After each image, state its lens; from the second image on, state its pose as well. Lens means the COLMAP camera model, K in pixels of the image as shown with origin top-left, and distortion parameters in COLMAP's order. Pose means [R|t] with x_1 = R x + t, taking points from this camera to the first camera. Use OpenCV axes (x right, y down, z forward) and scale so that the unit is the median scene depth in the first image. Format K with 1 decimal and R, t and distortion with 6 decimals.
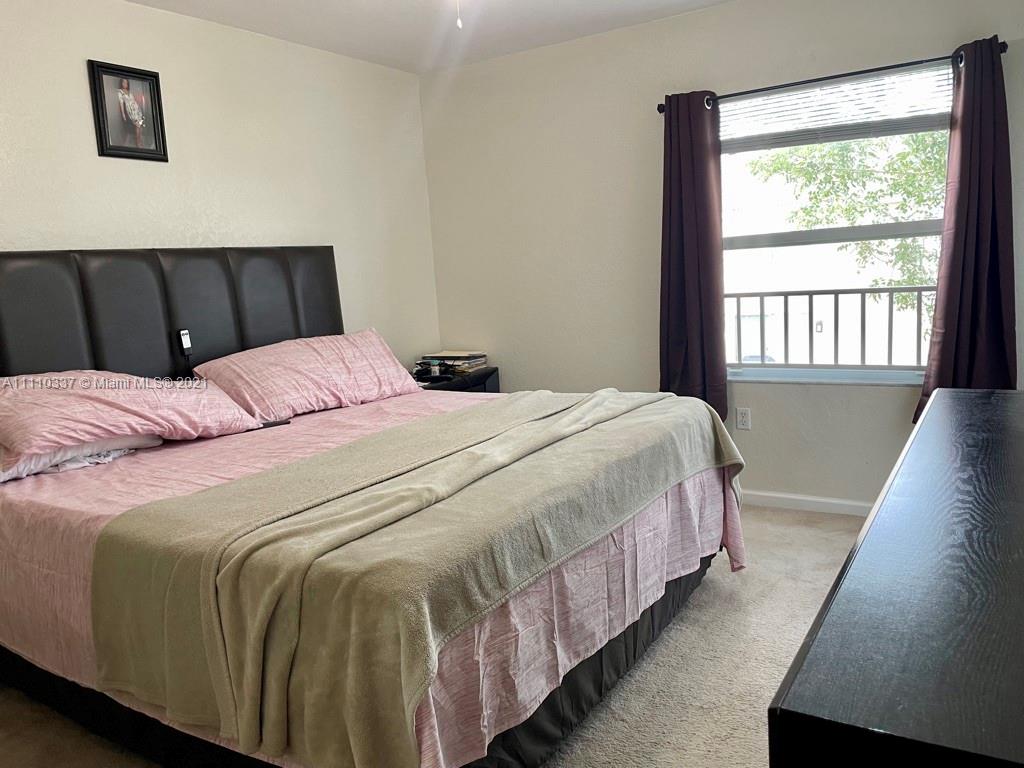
lens RADIAL K [[778.2, 0, 513.1], [0, 778.2, 384.2], [0, 0, 1]] dist [0.065380, -0.086753]
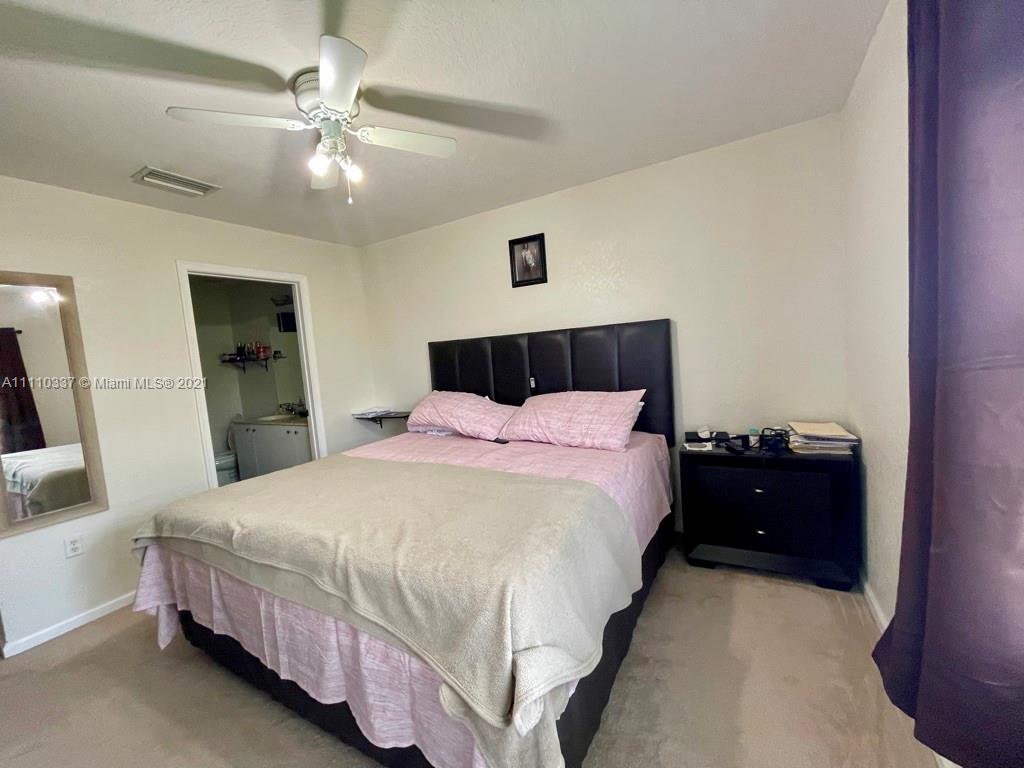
lens RADIAL K [[412.6, 0, 512.5], [0, 412.6, 387.5], [0, 0, 1]] dist [-0.003331, 0.001426]
pose [[0.069888, 0.131878, -0.988799, 0.518743], [-0.083450, 0.988521, 0.125943, -0.165478], [0.994058, 0.073713, 0.080091, 0.900066]]
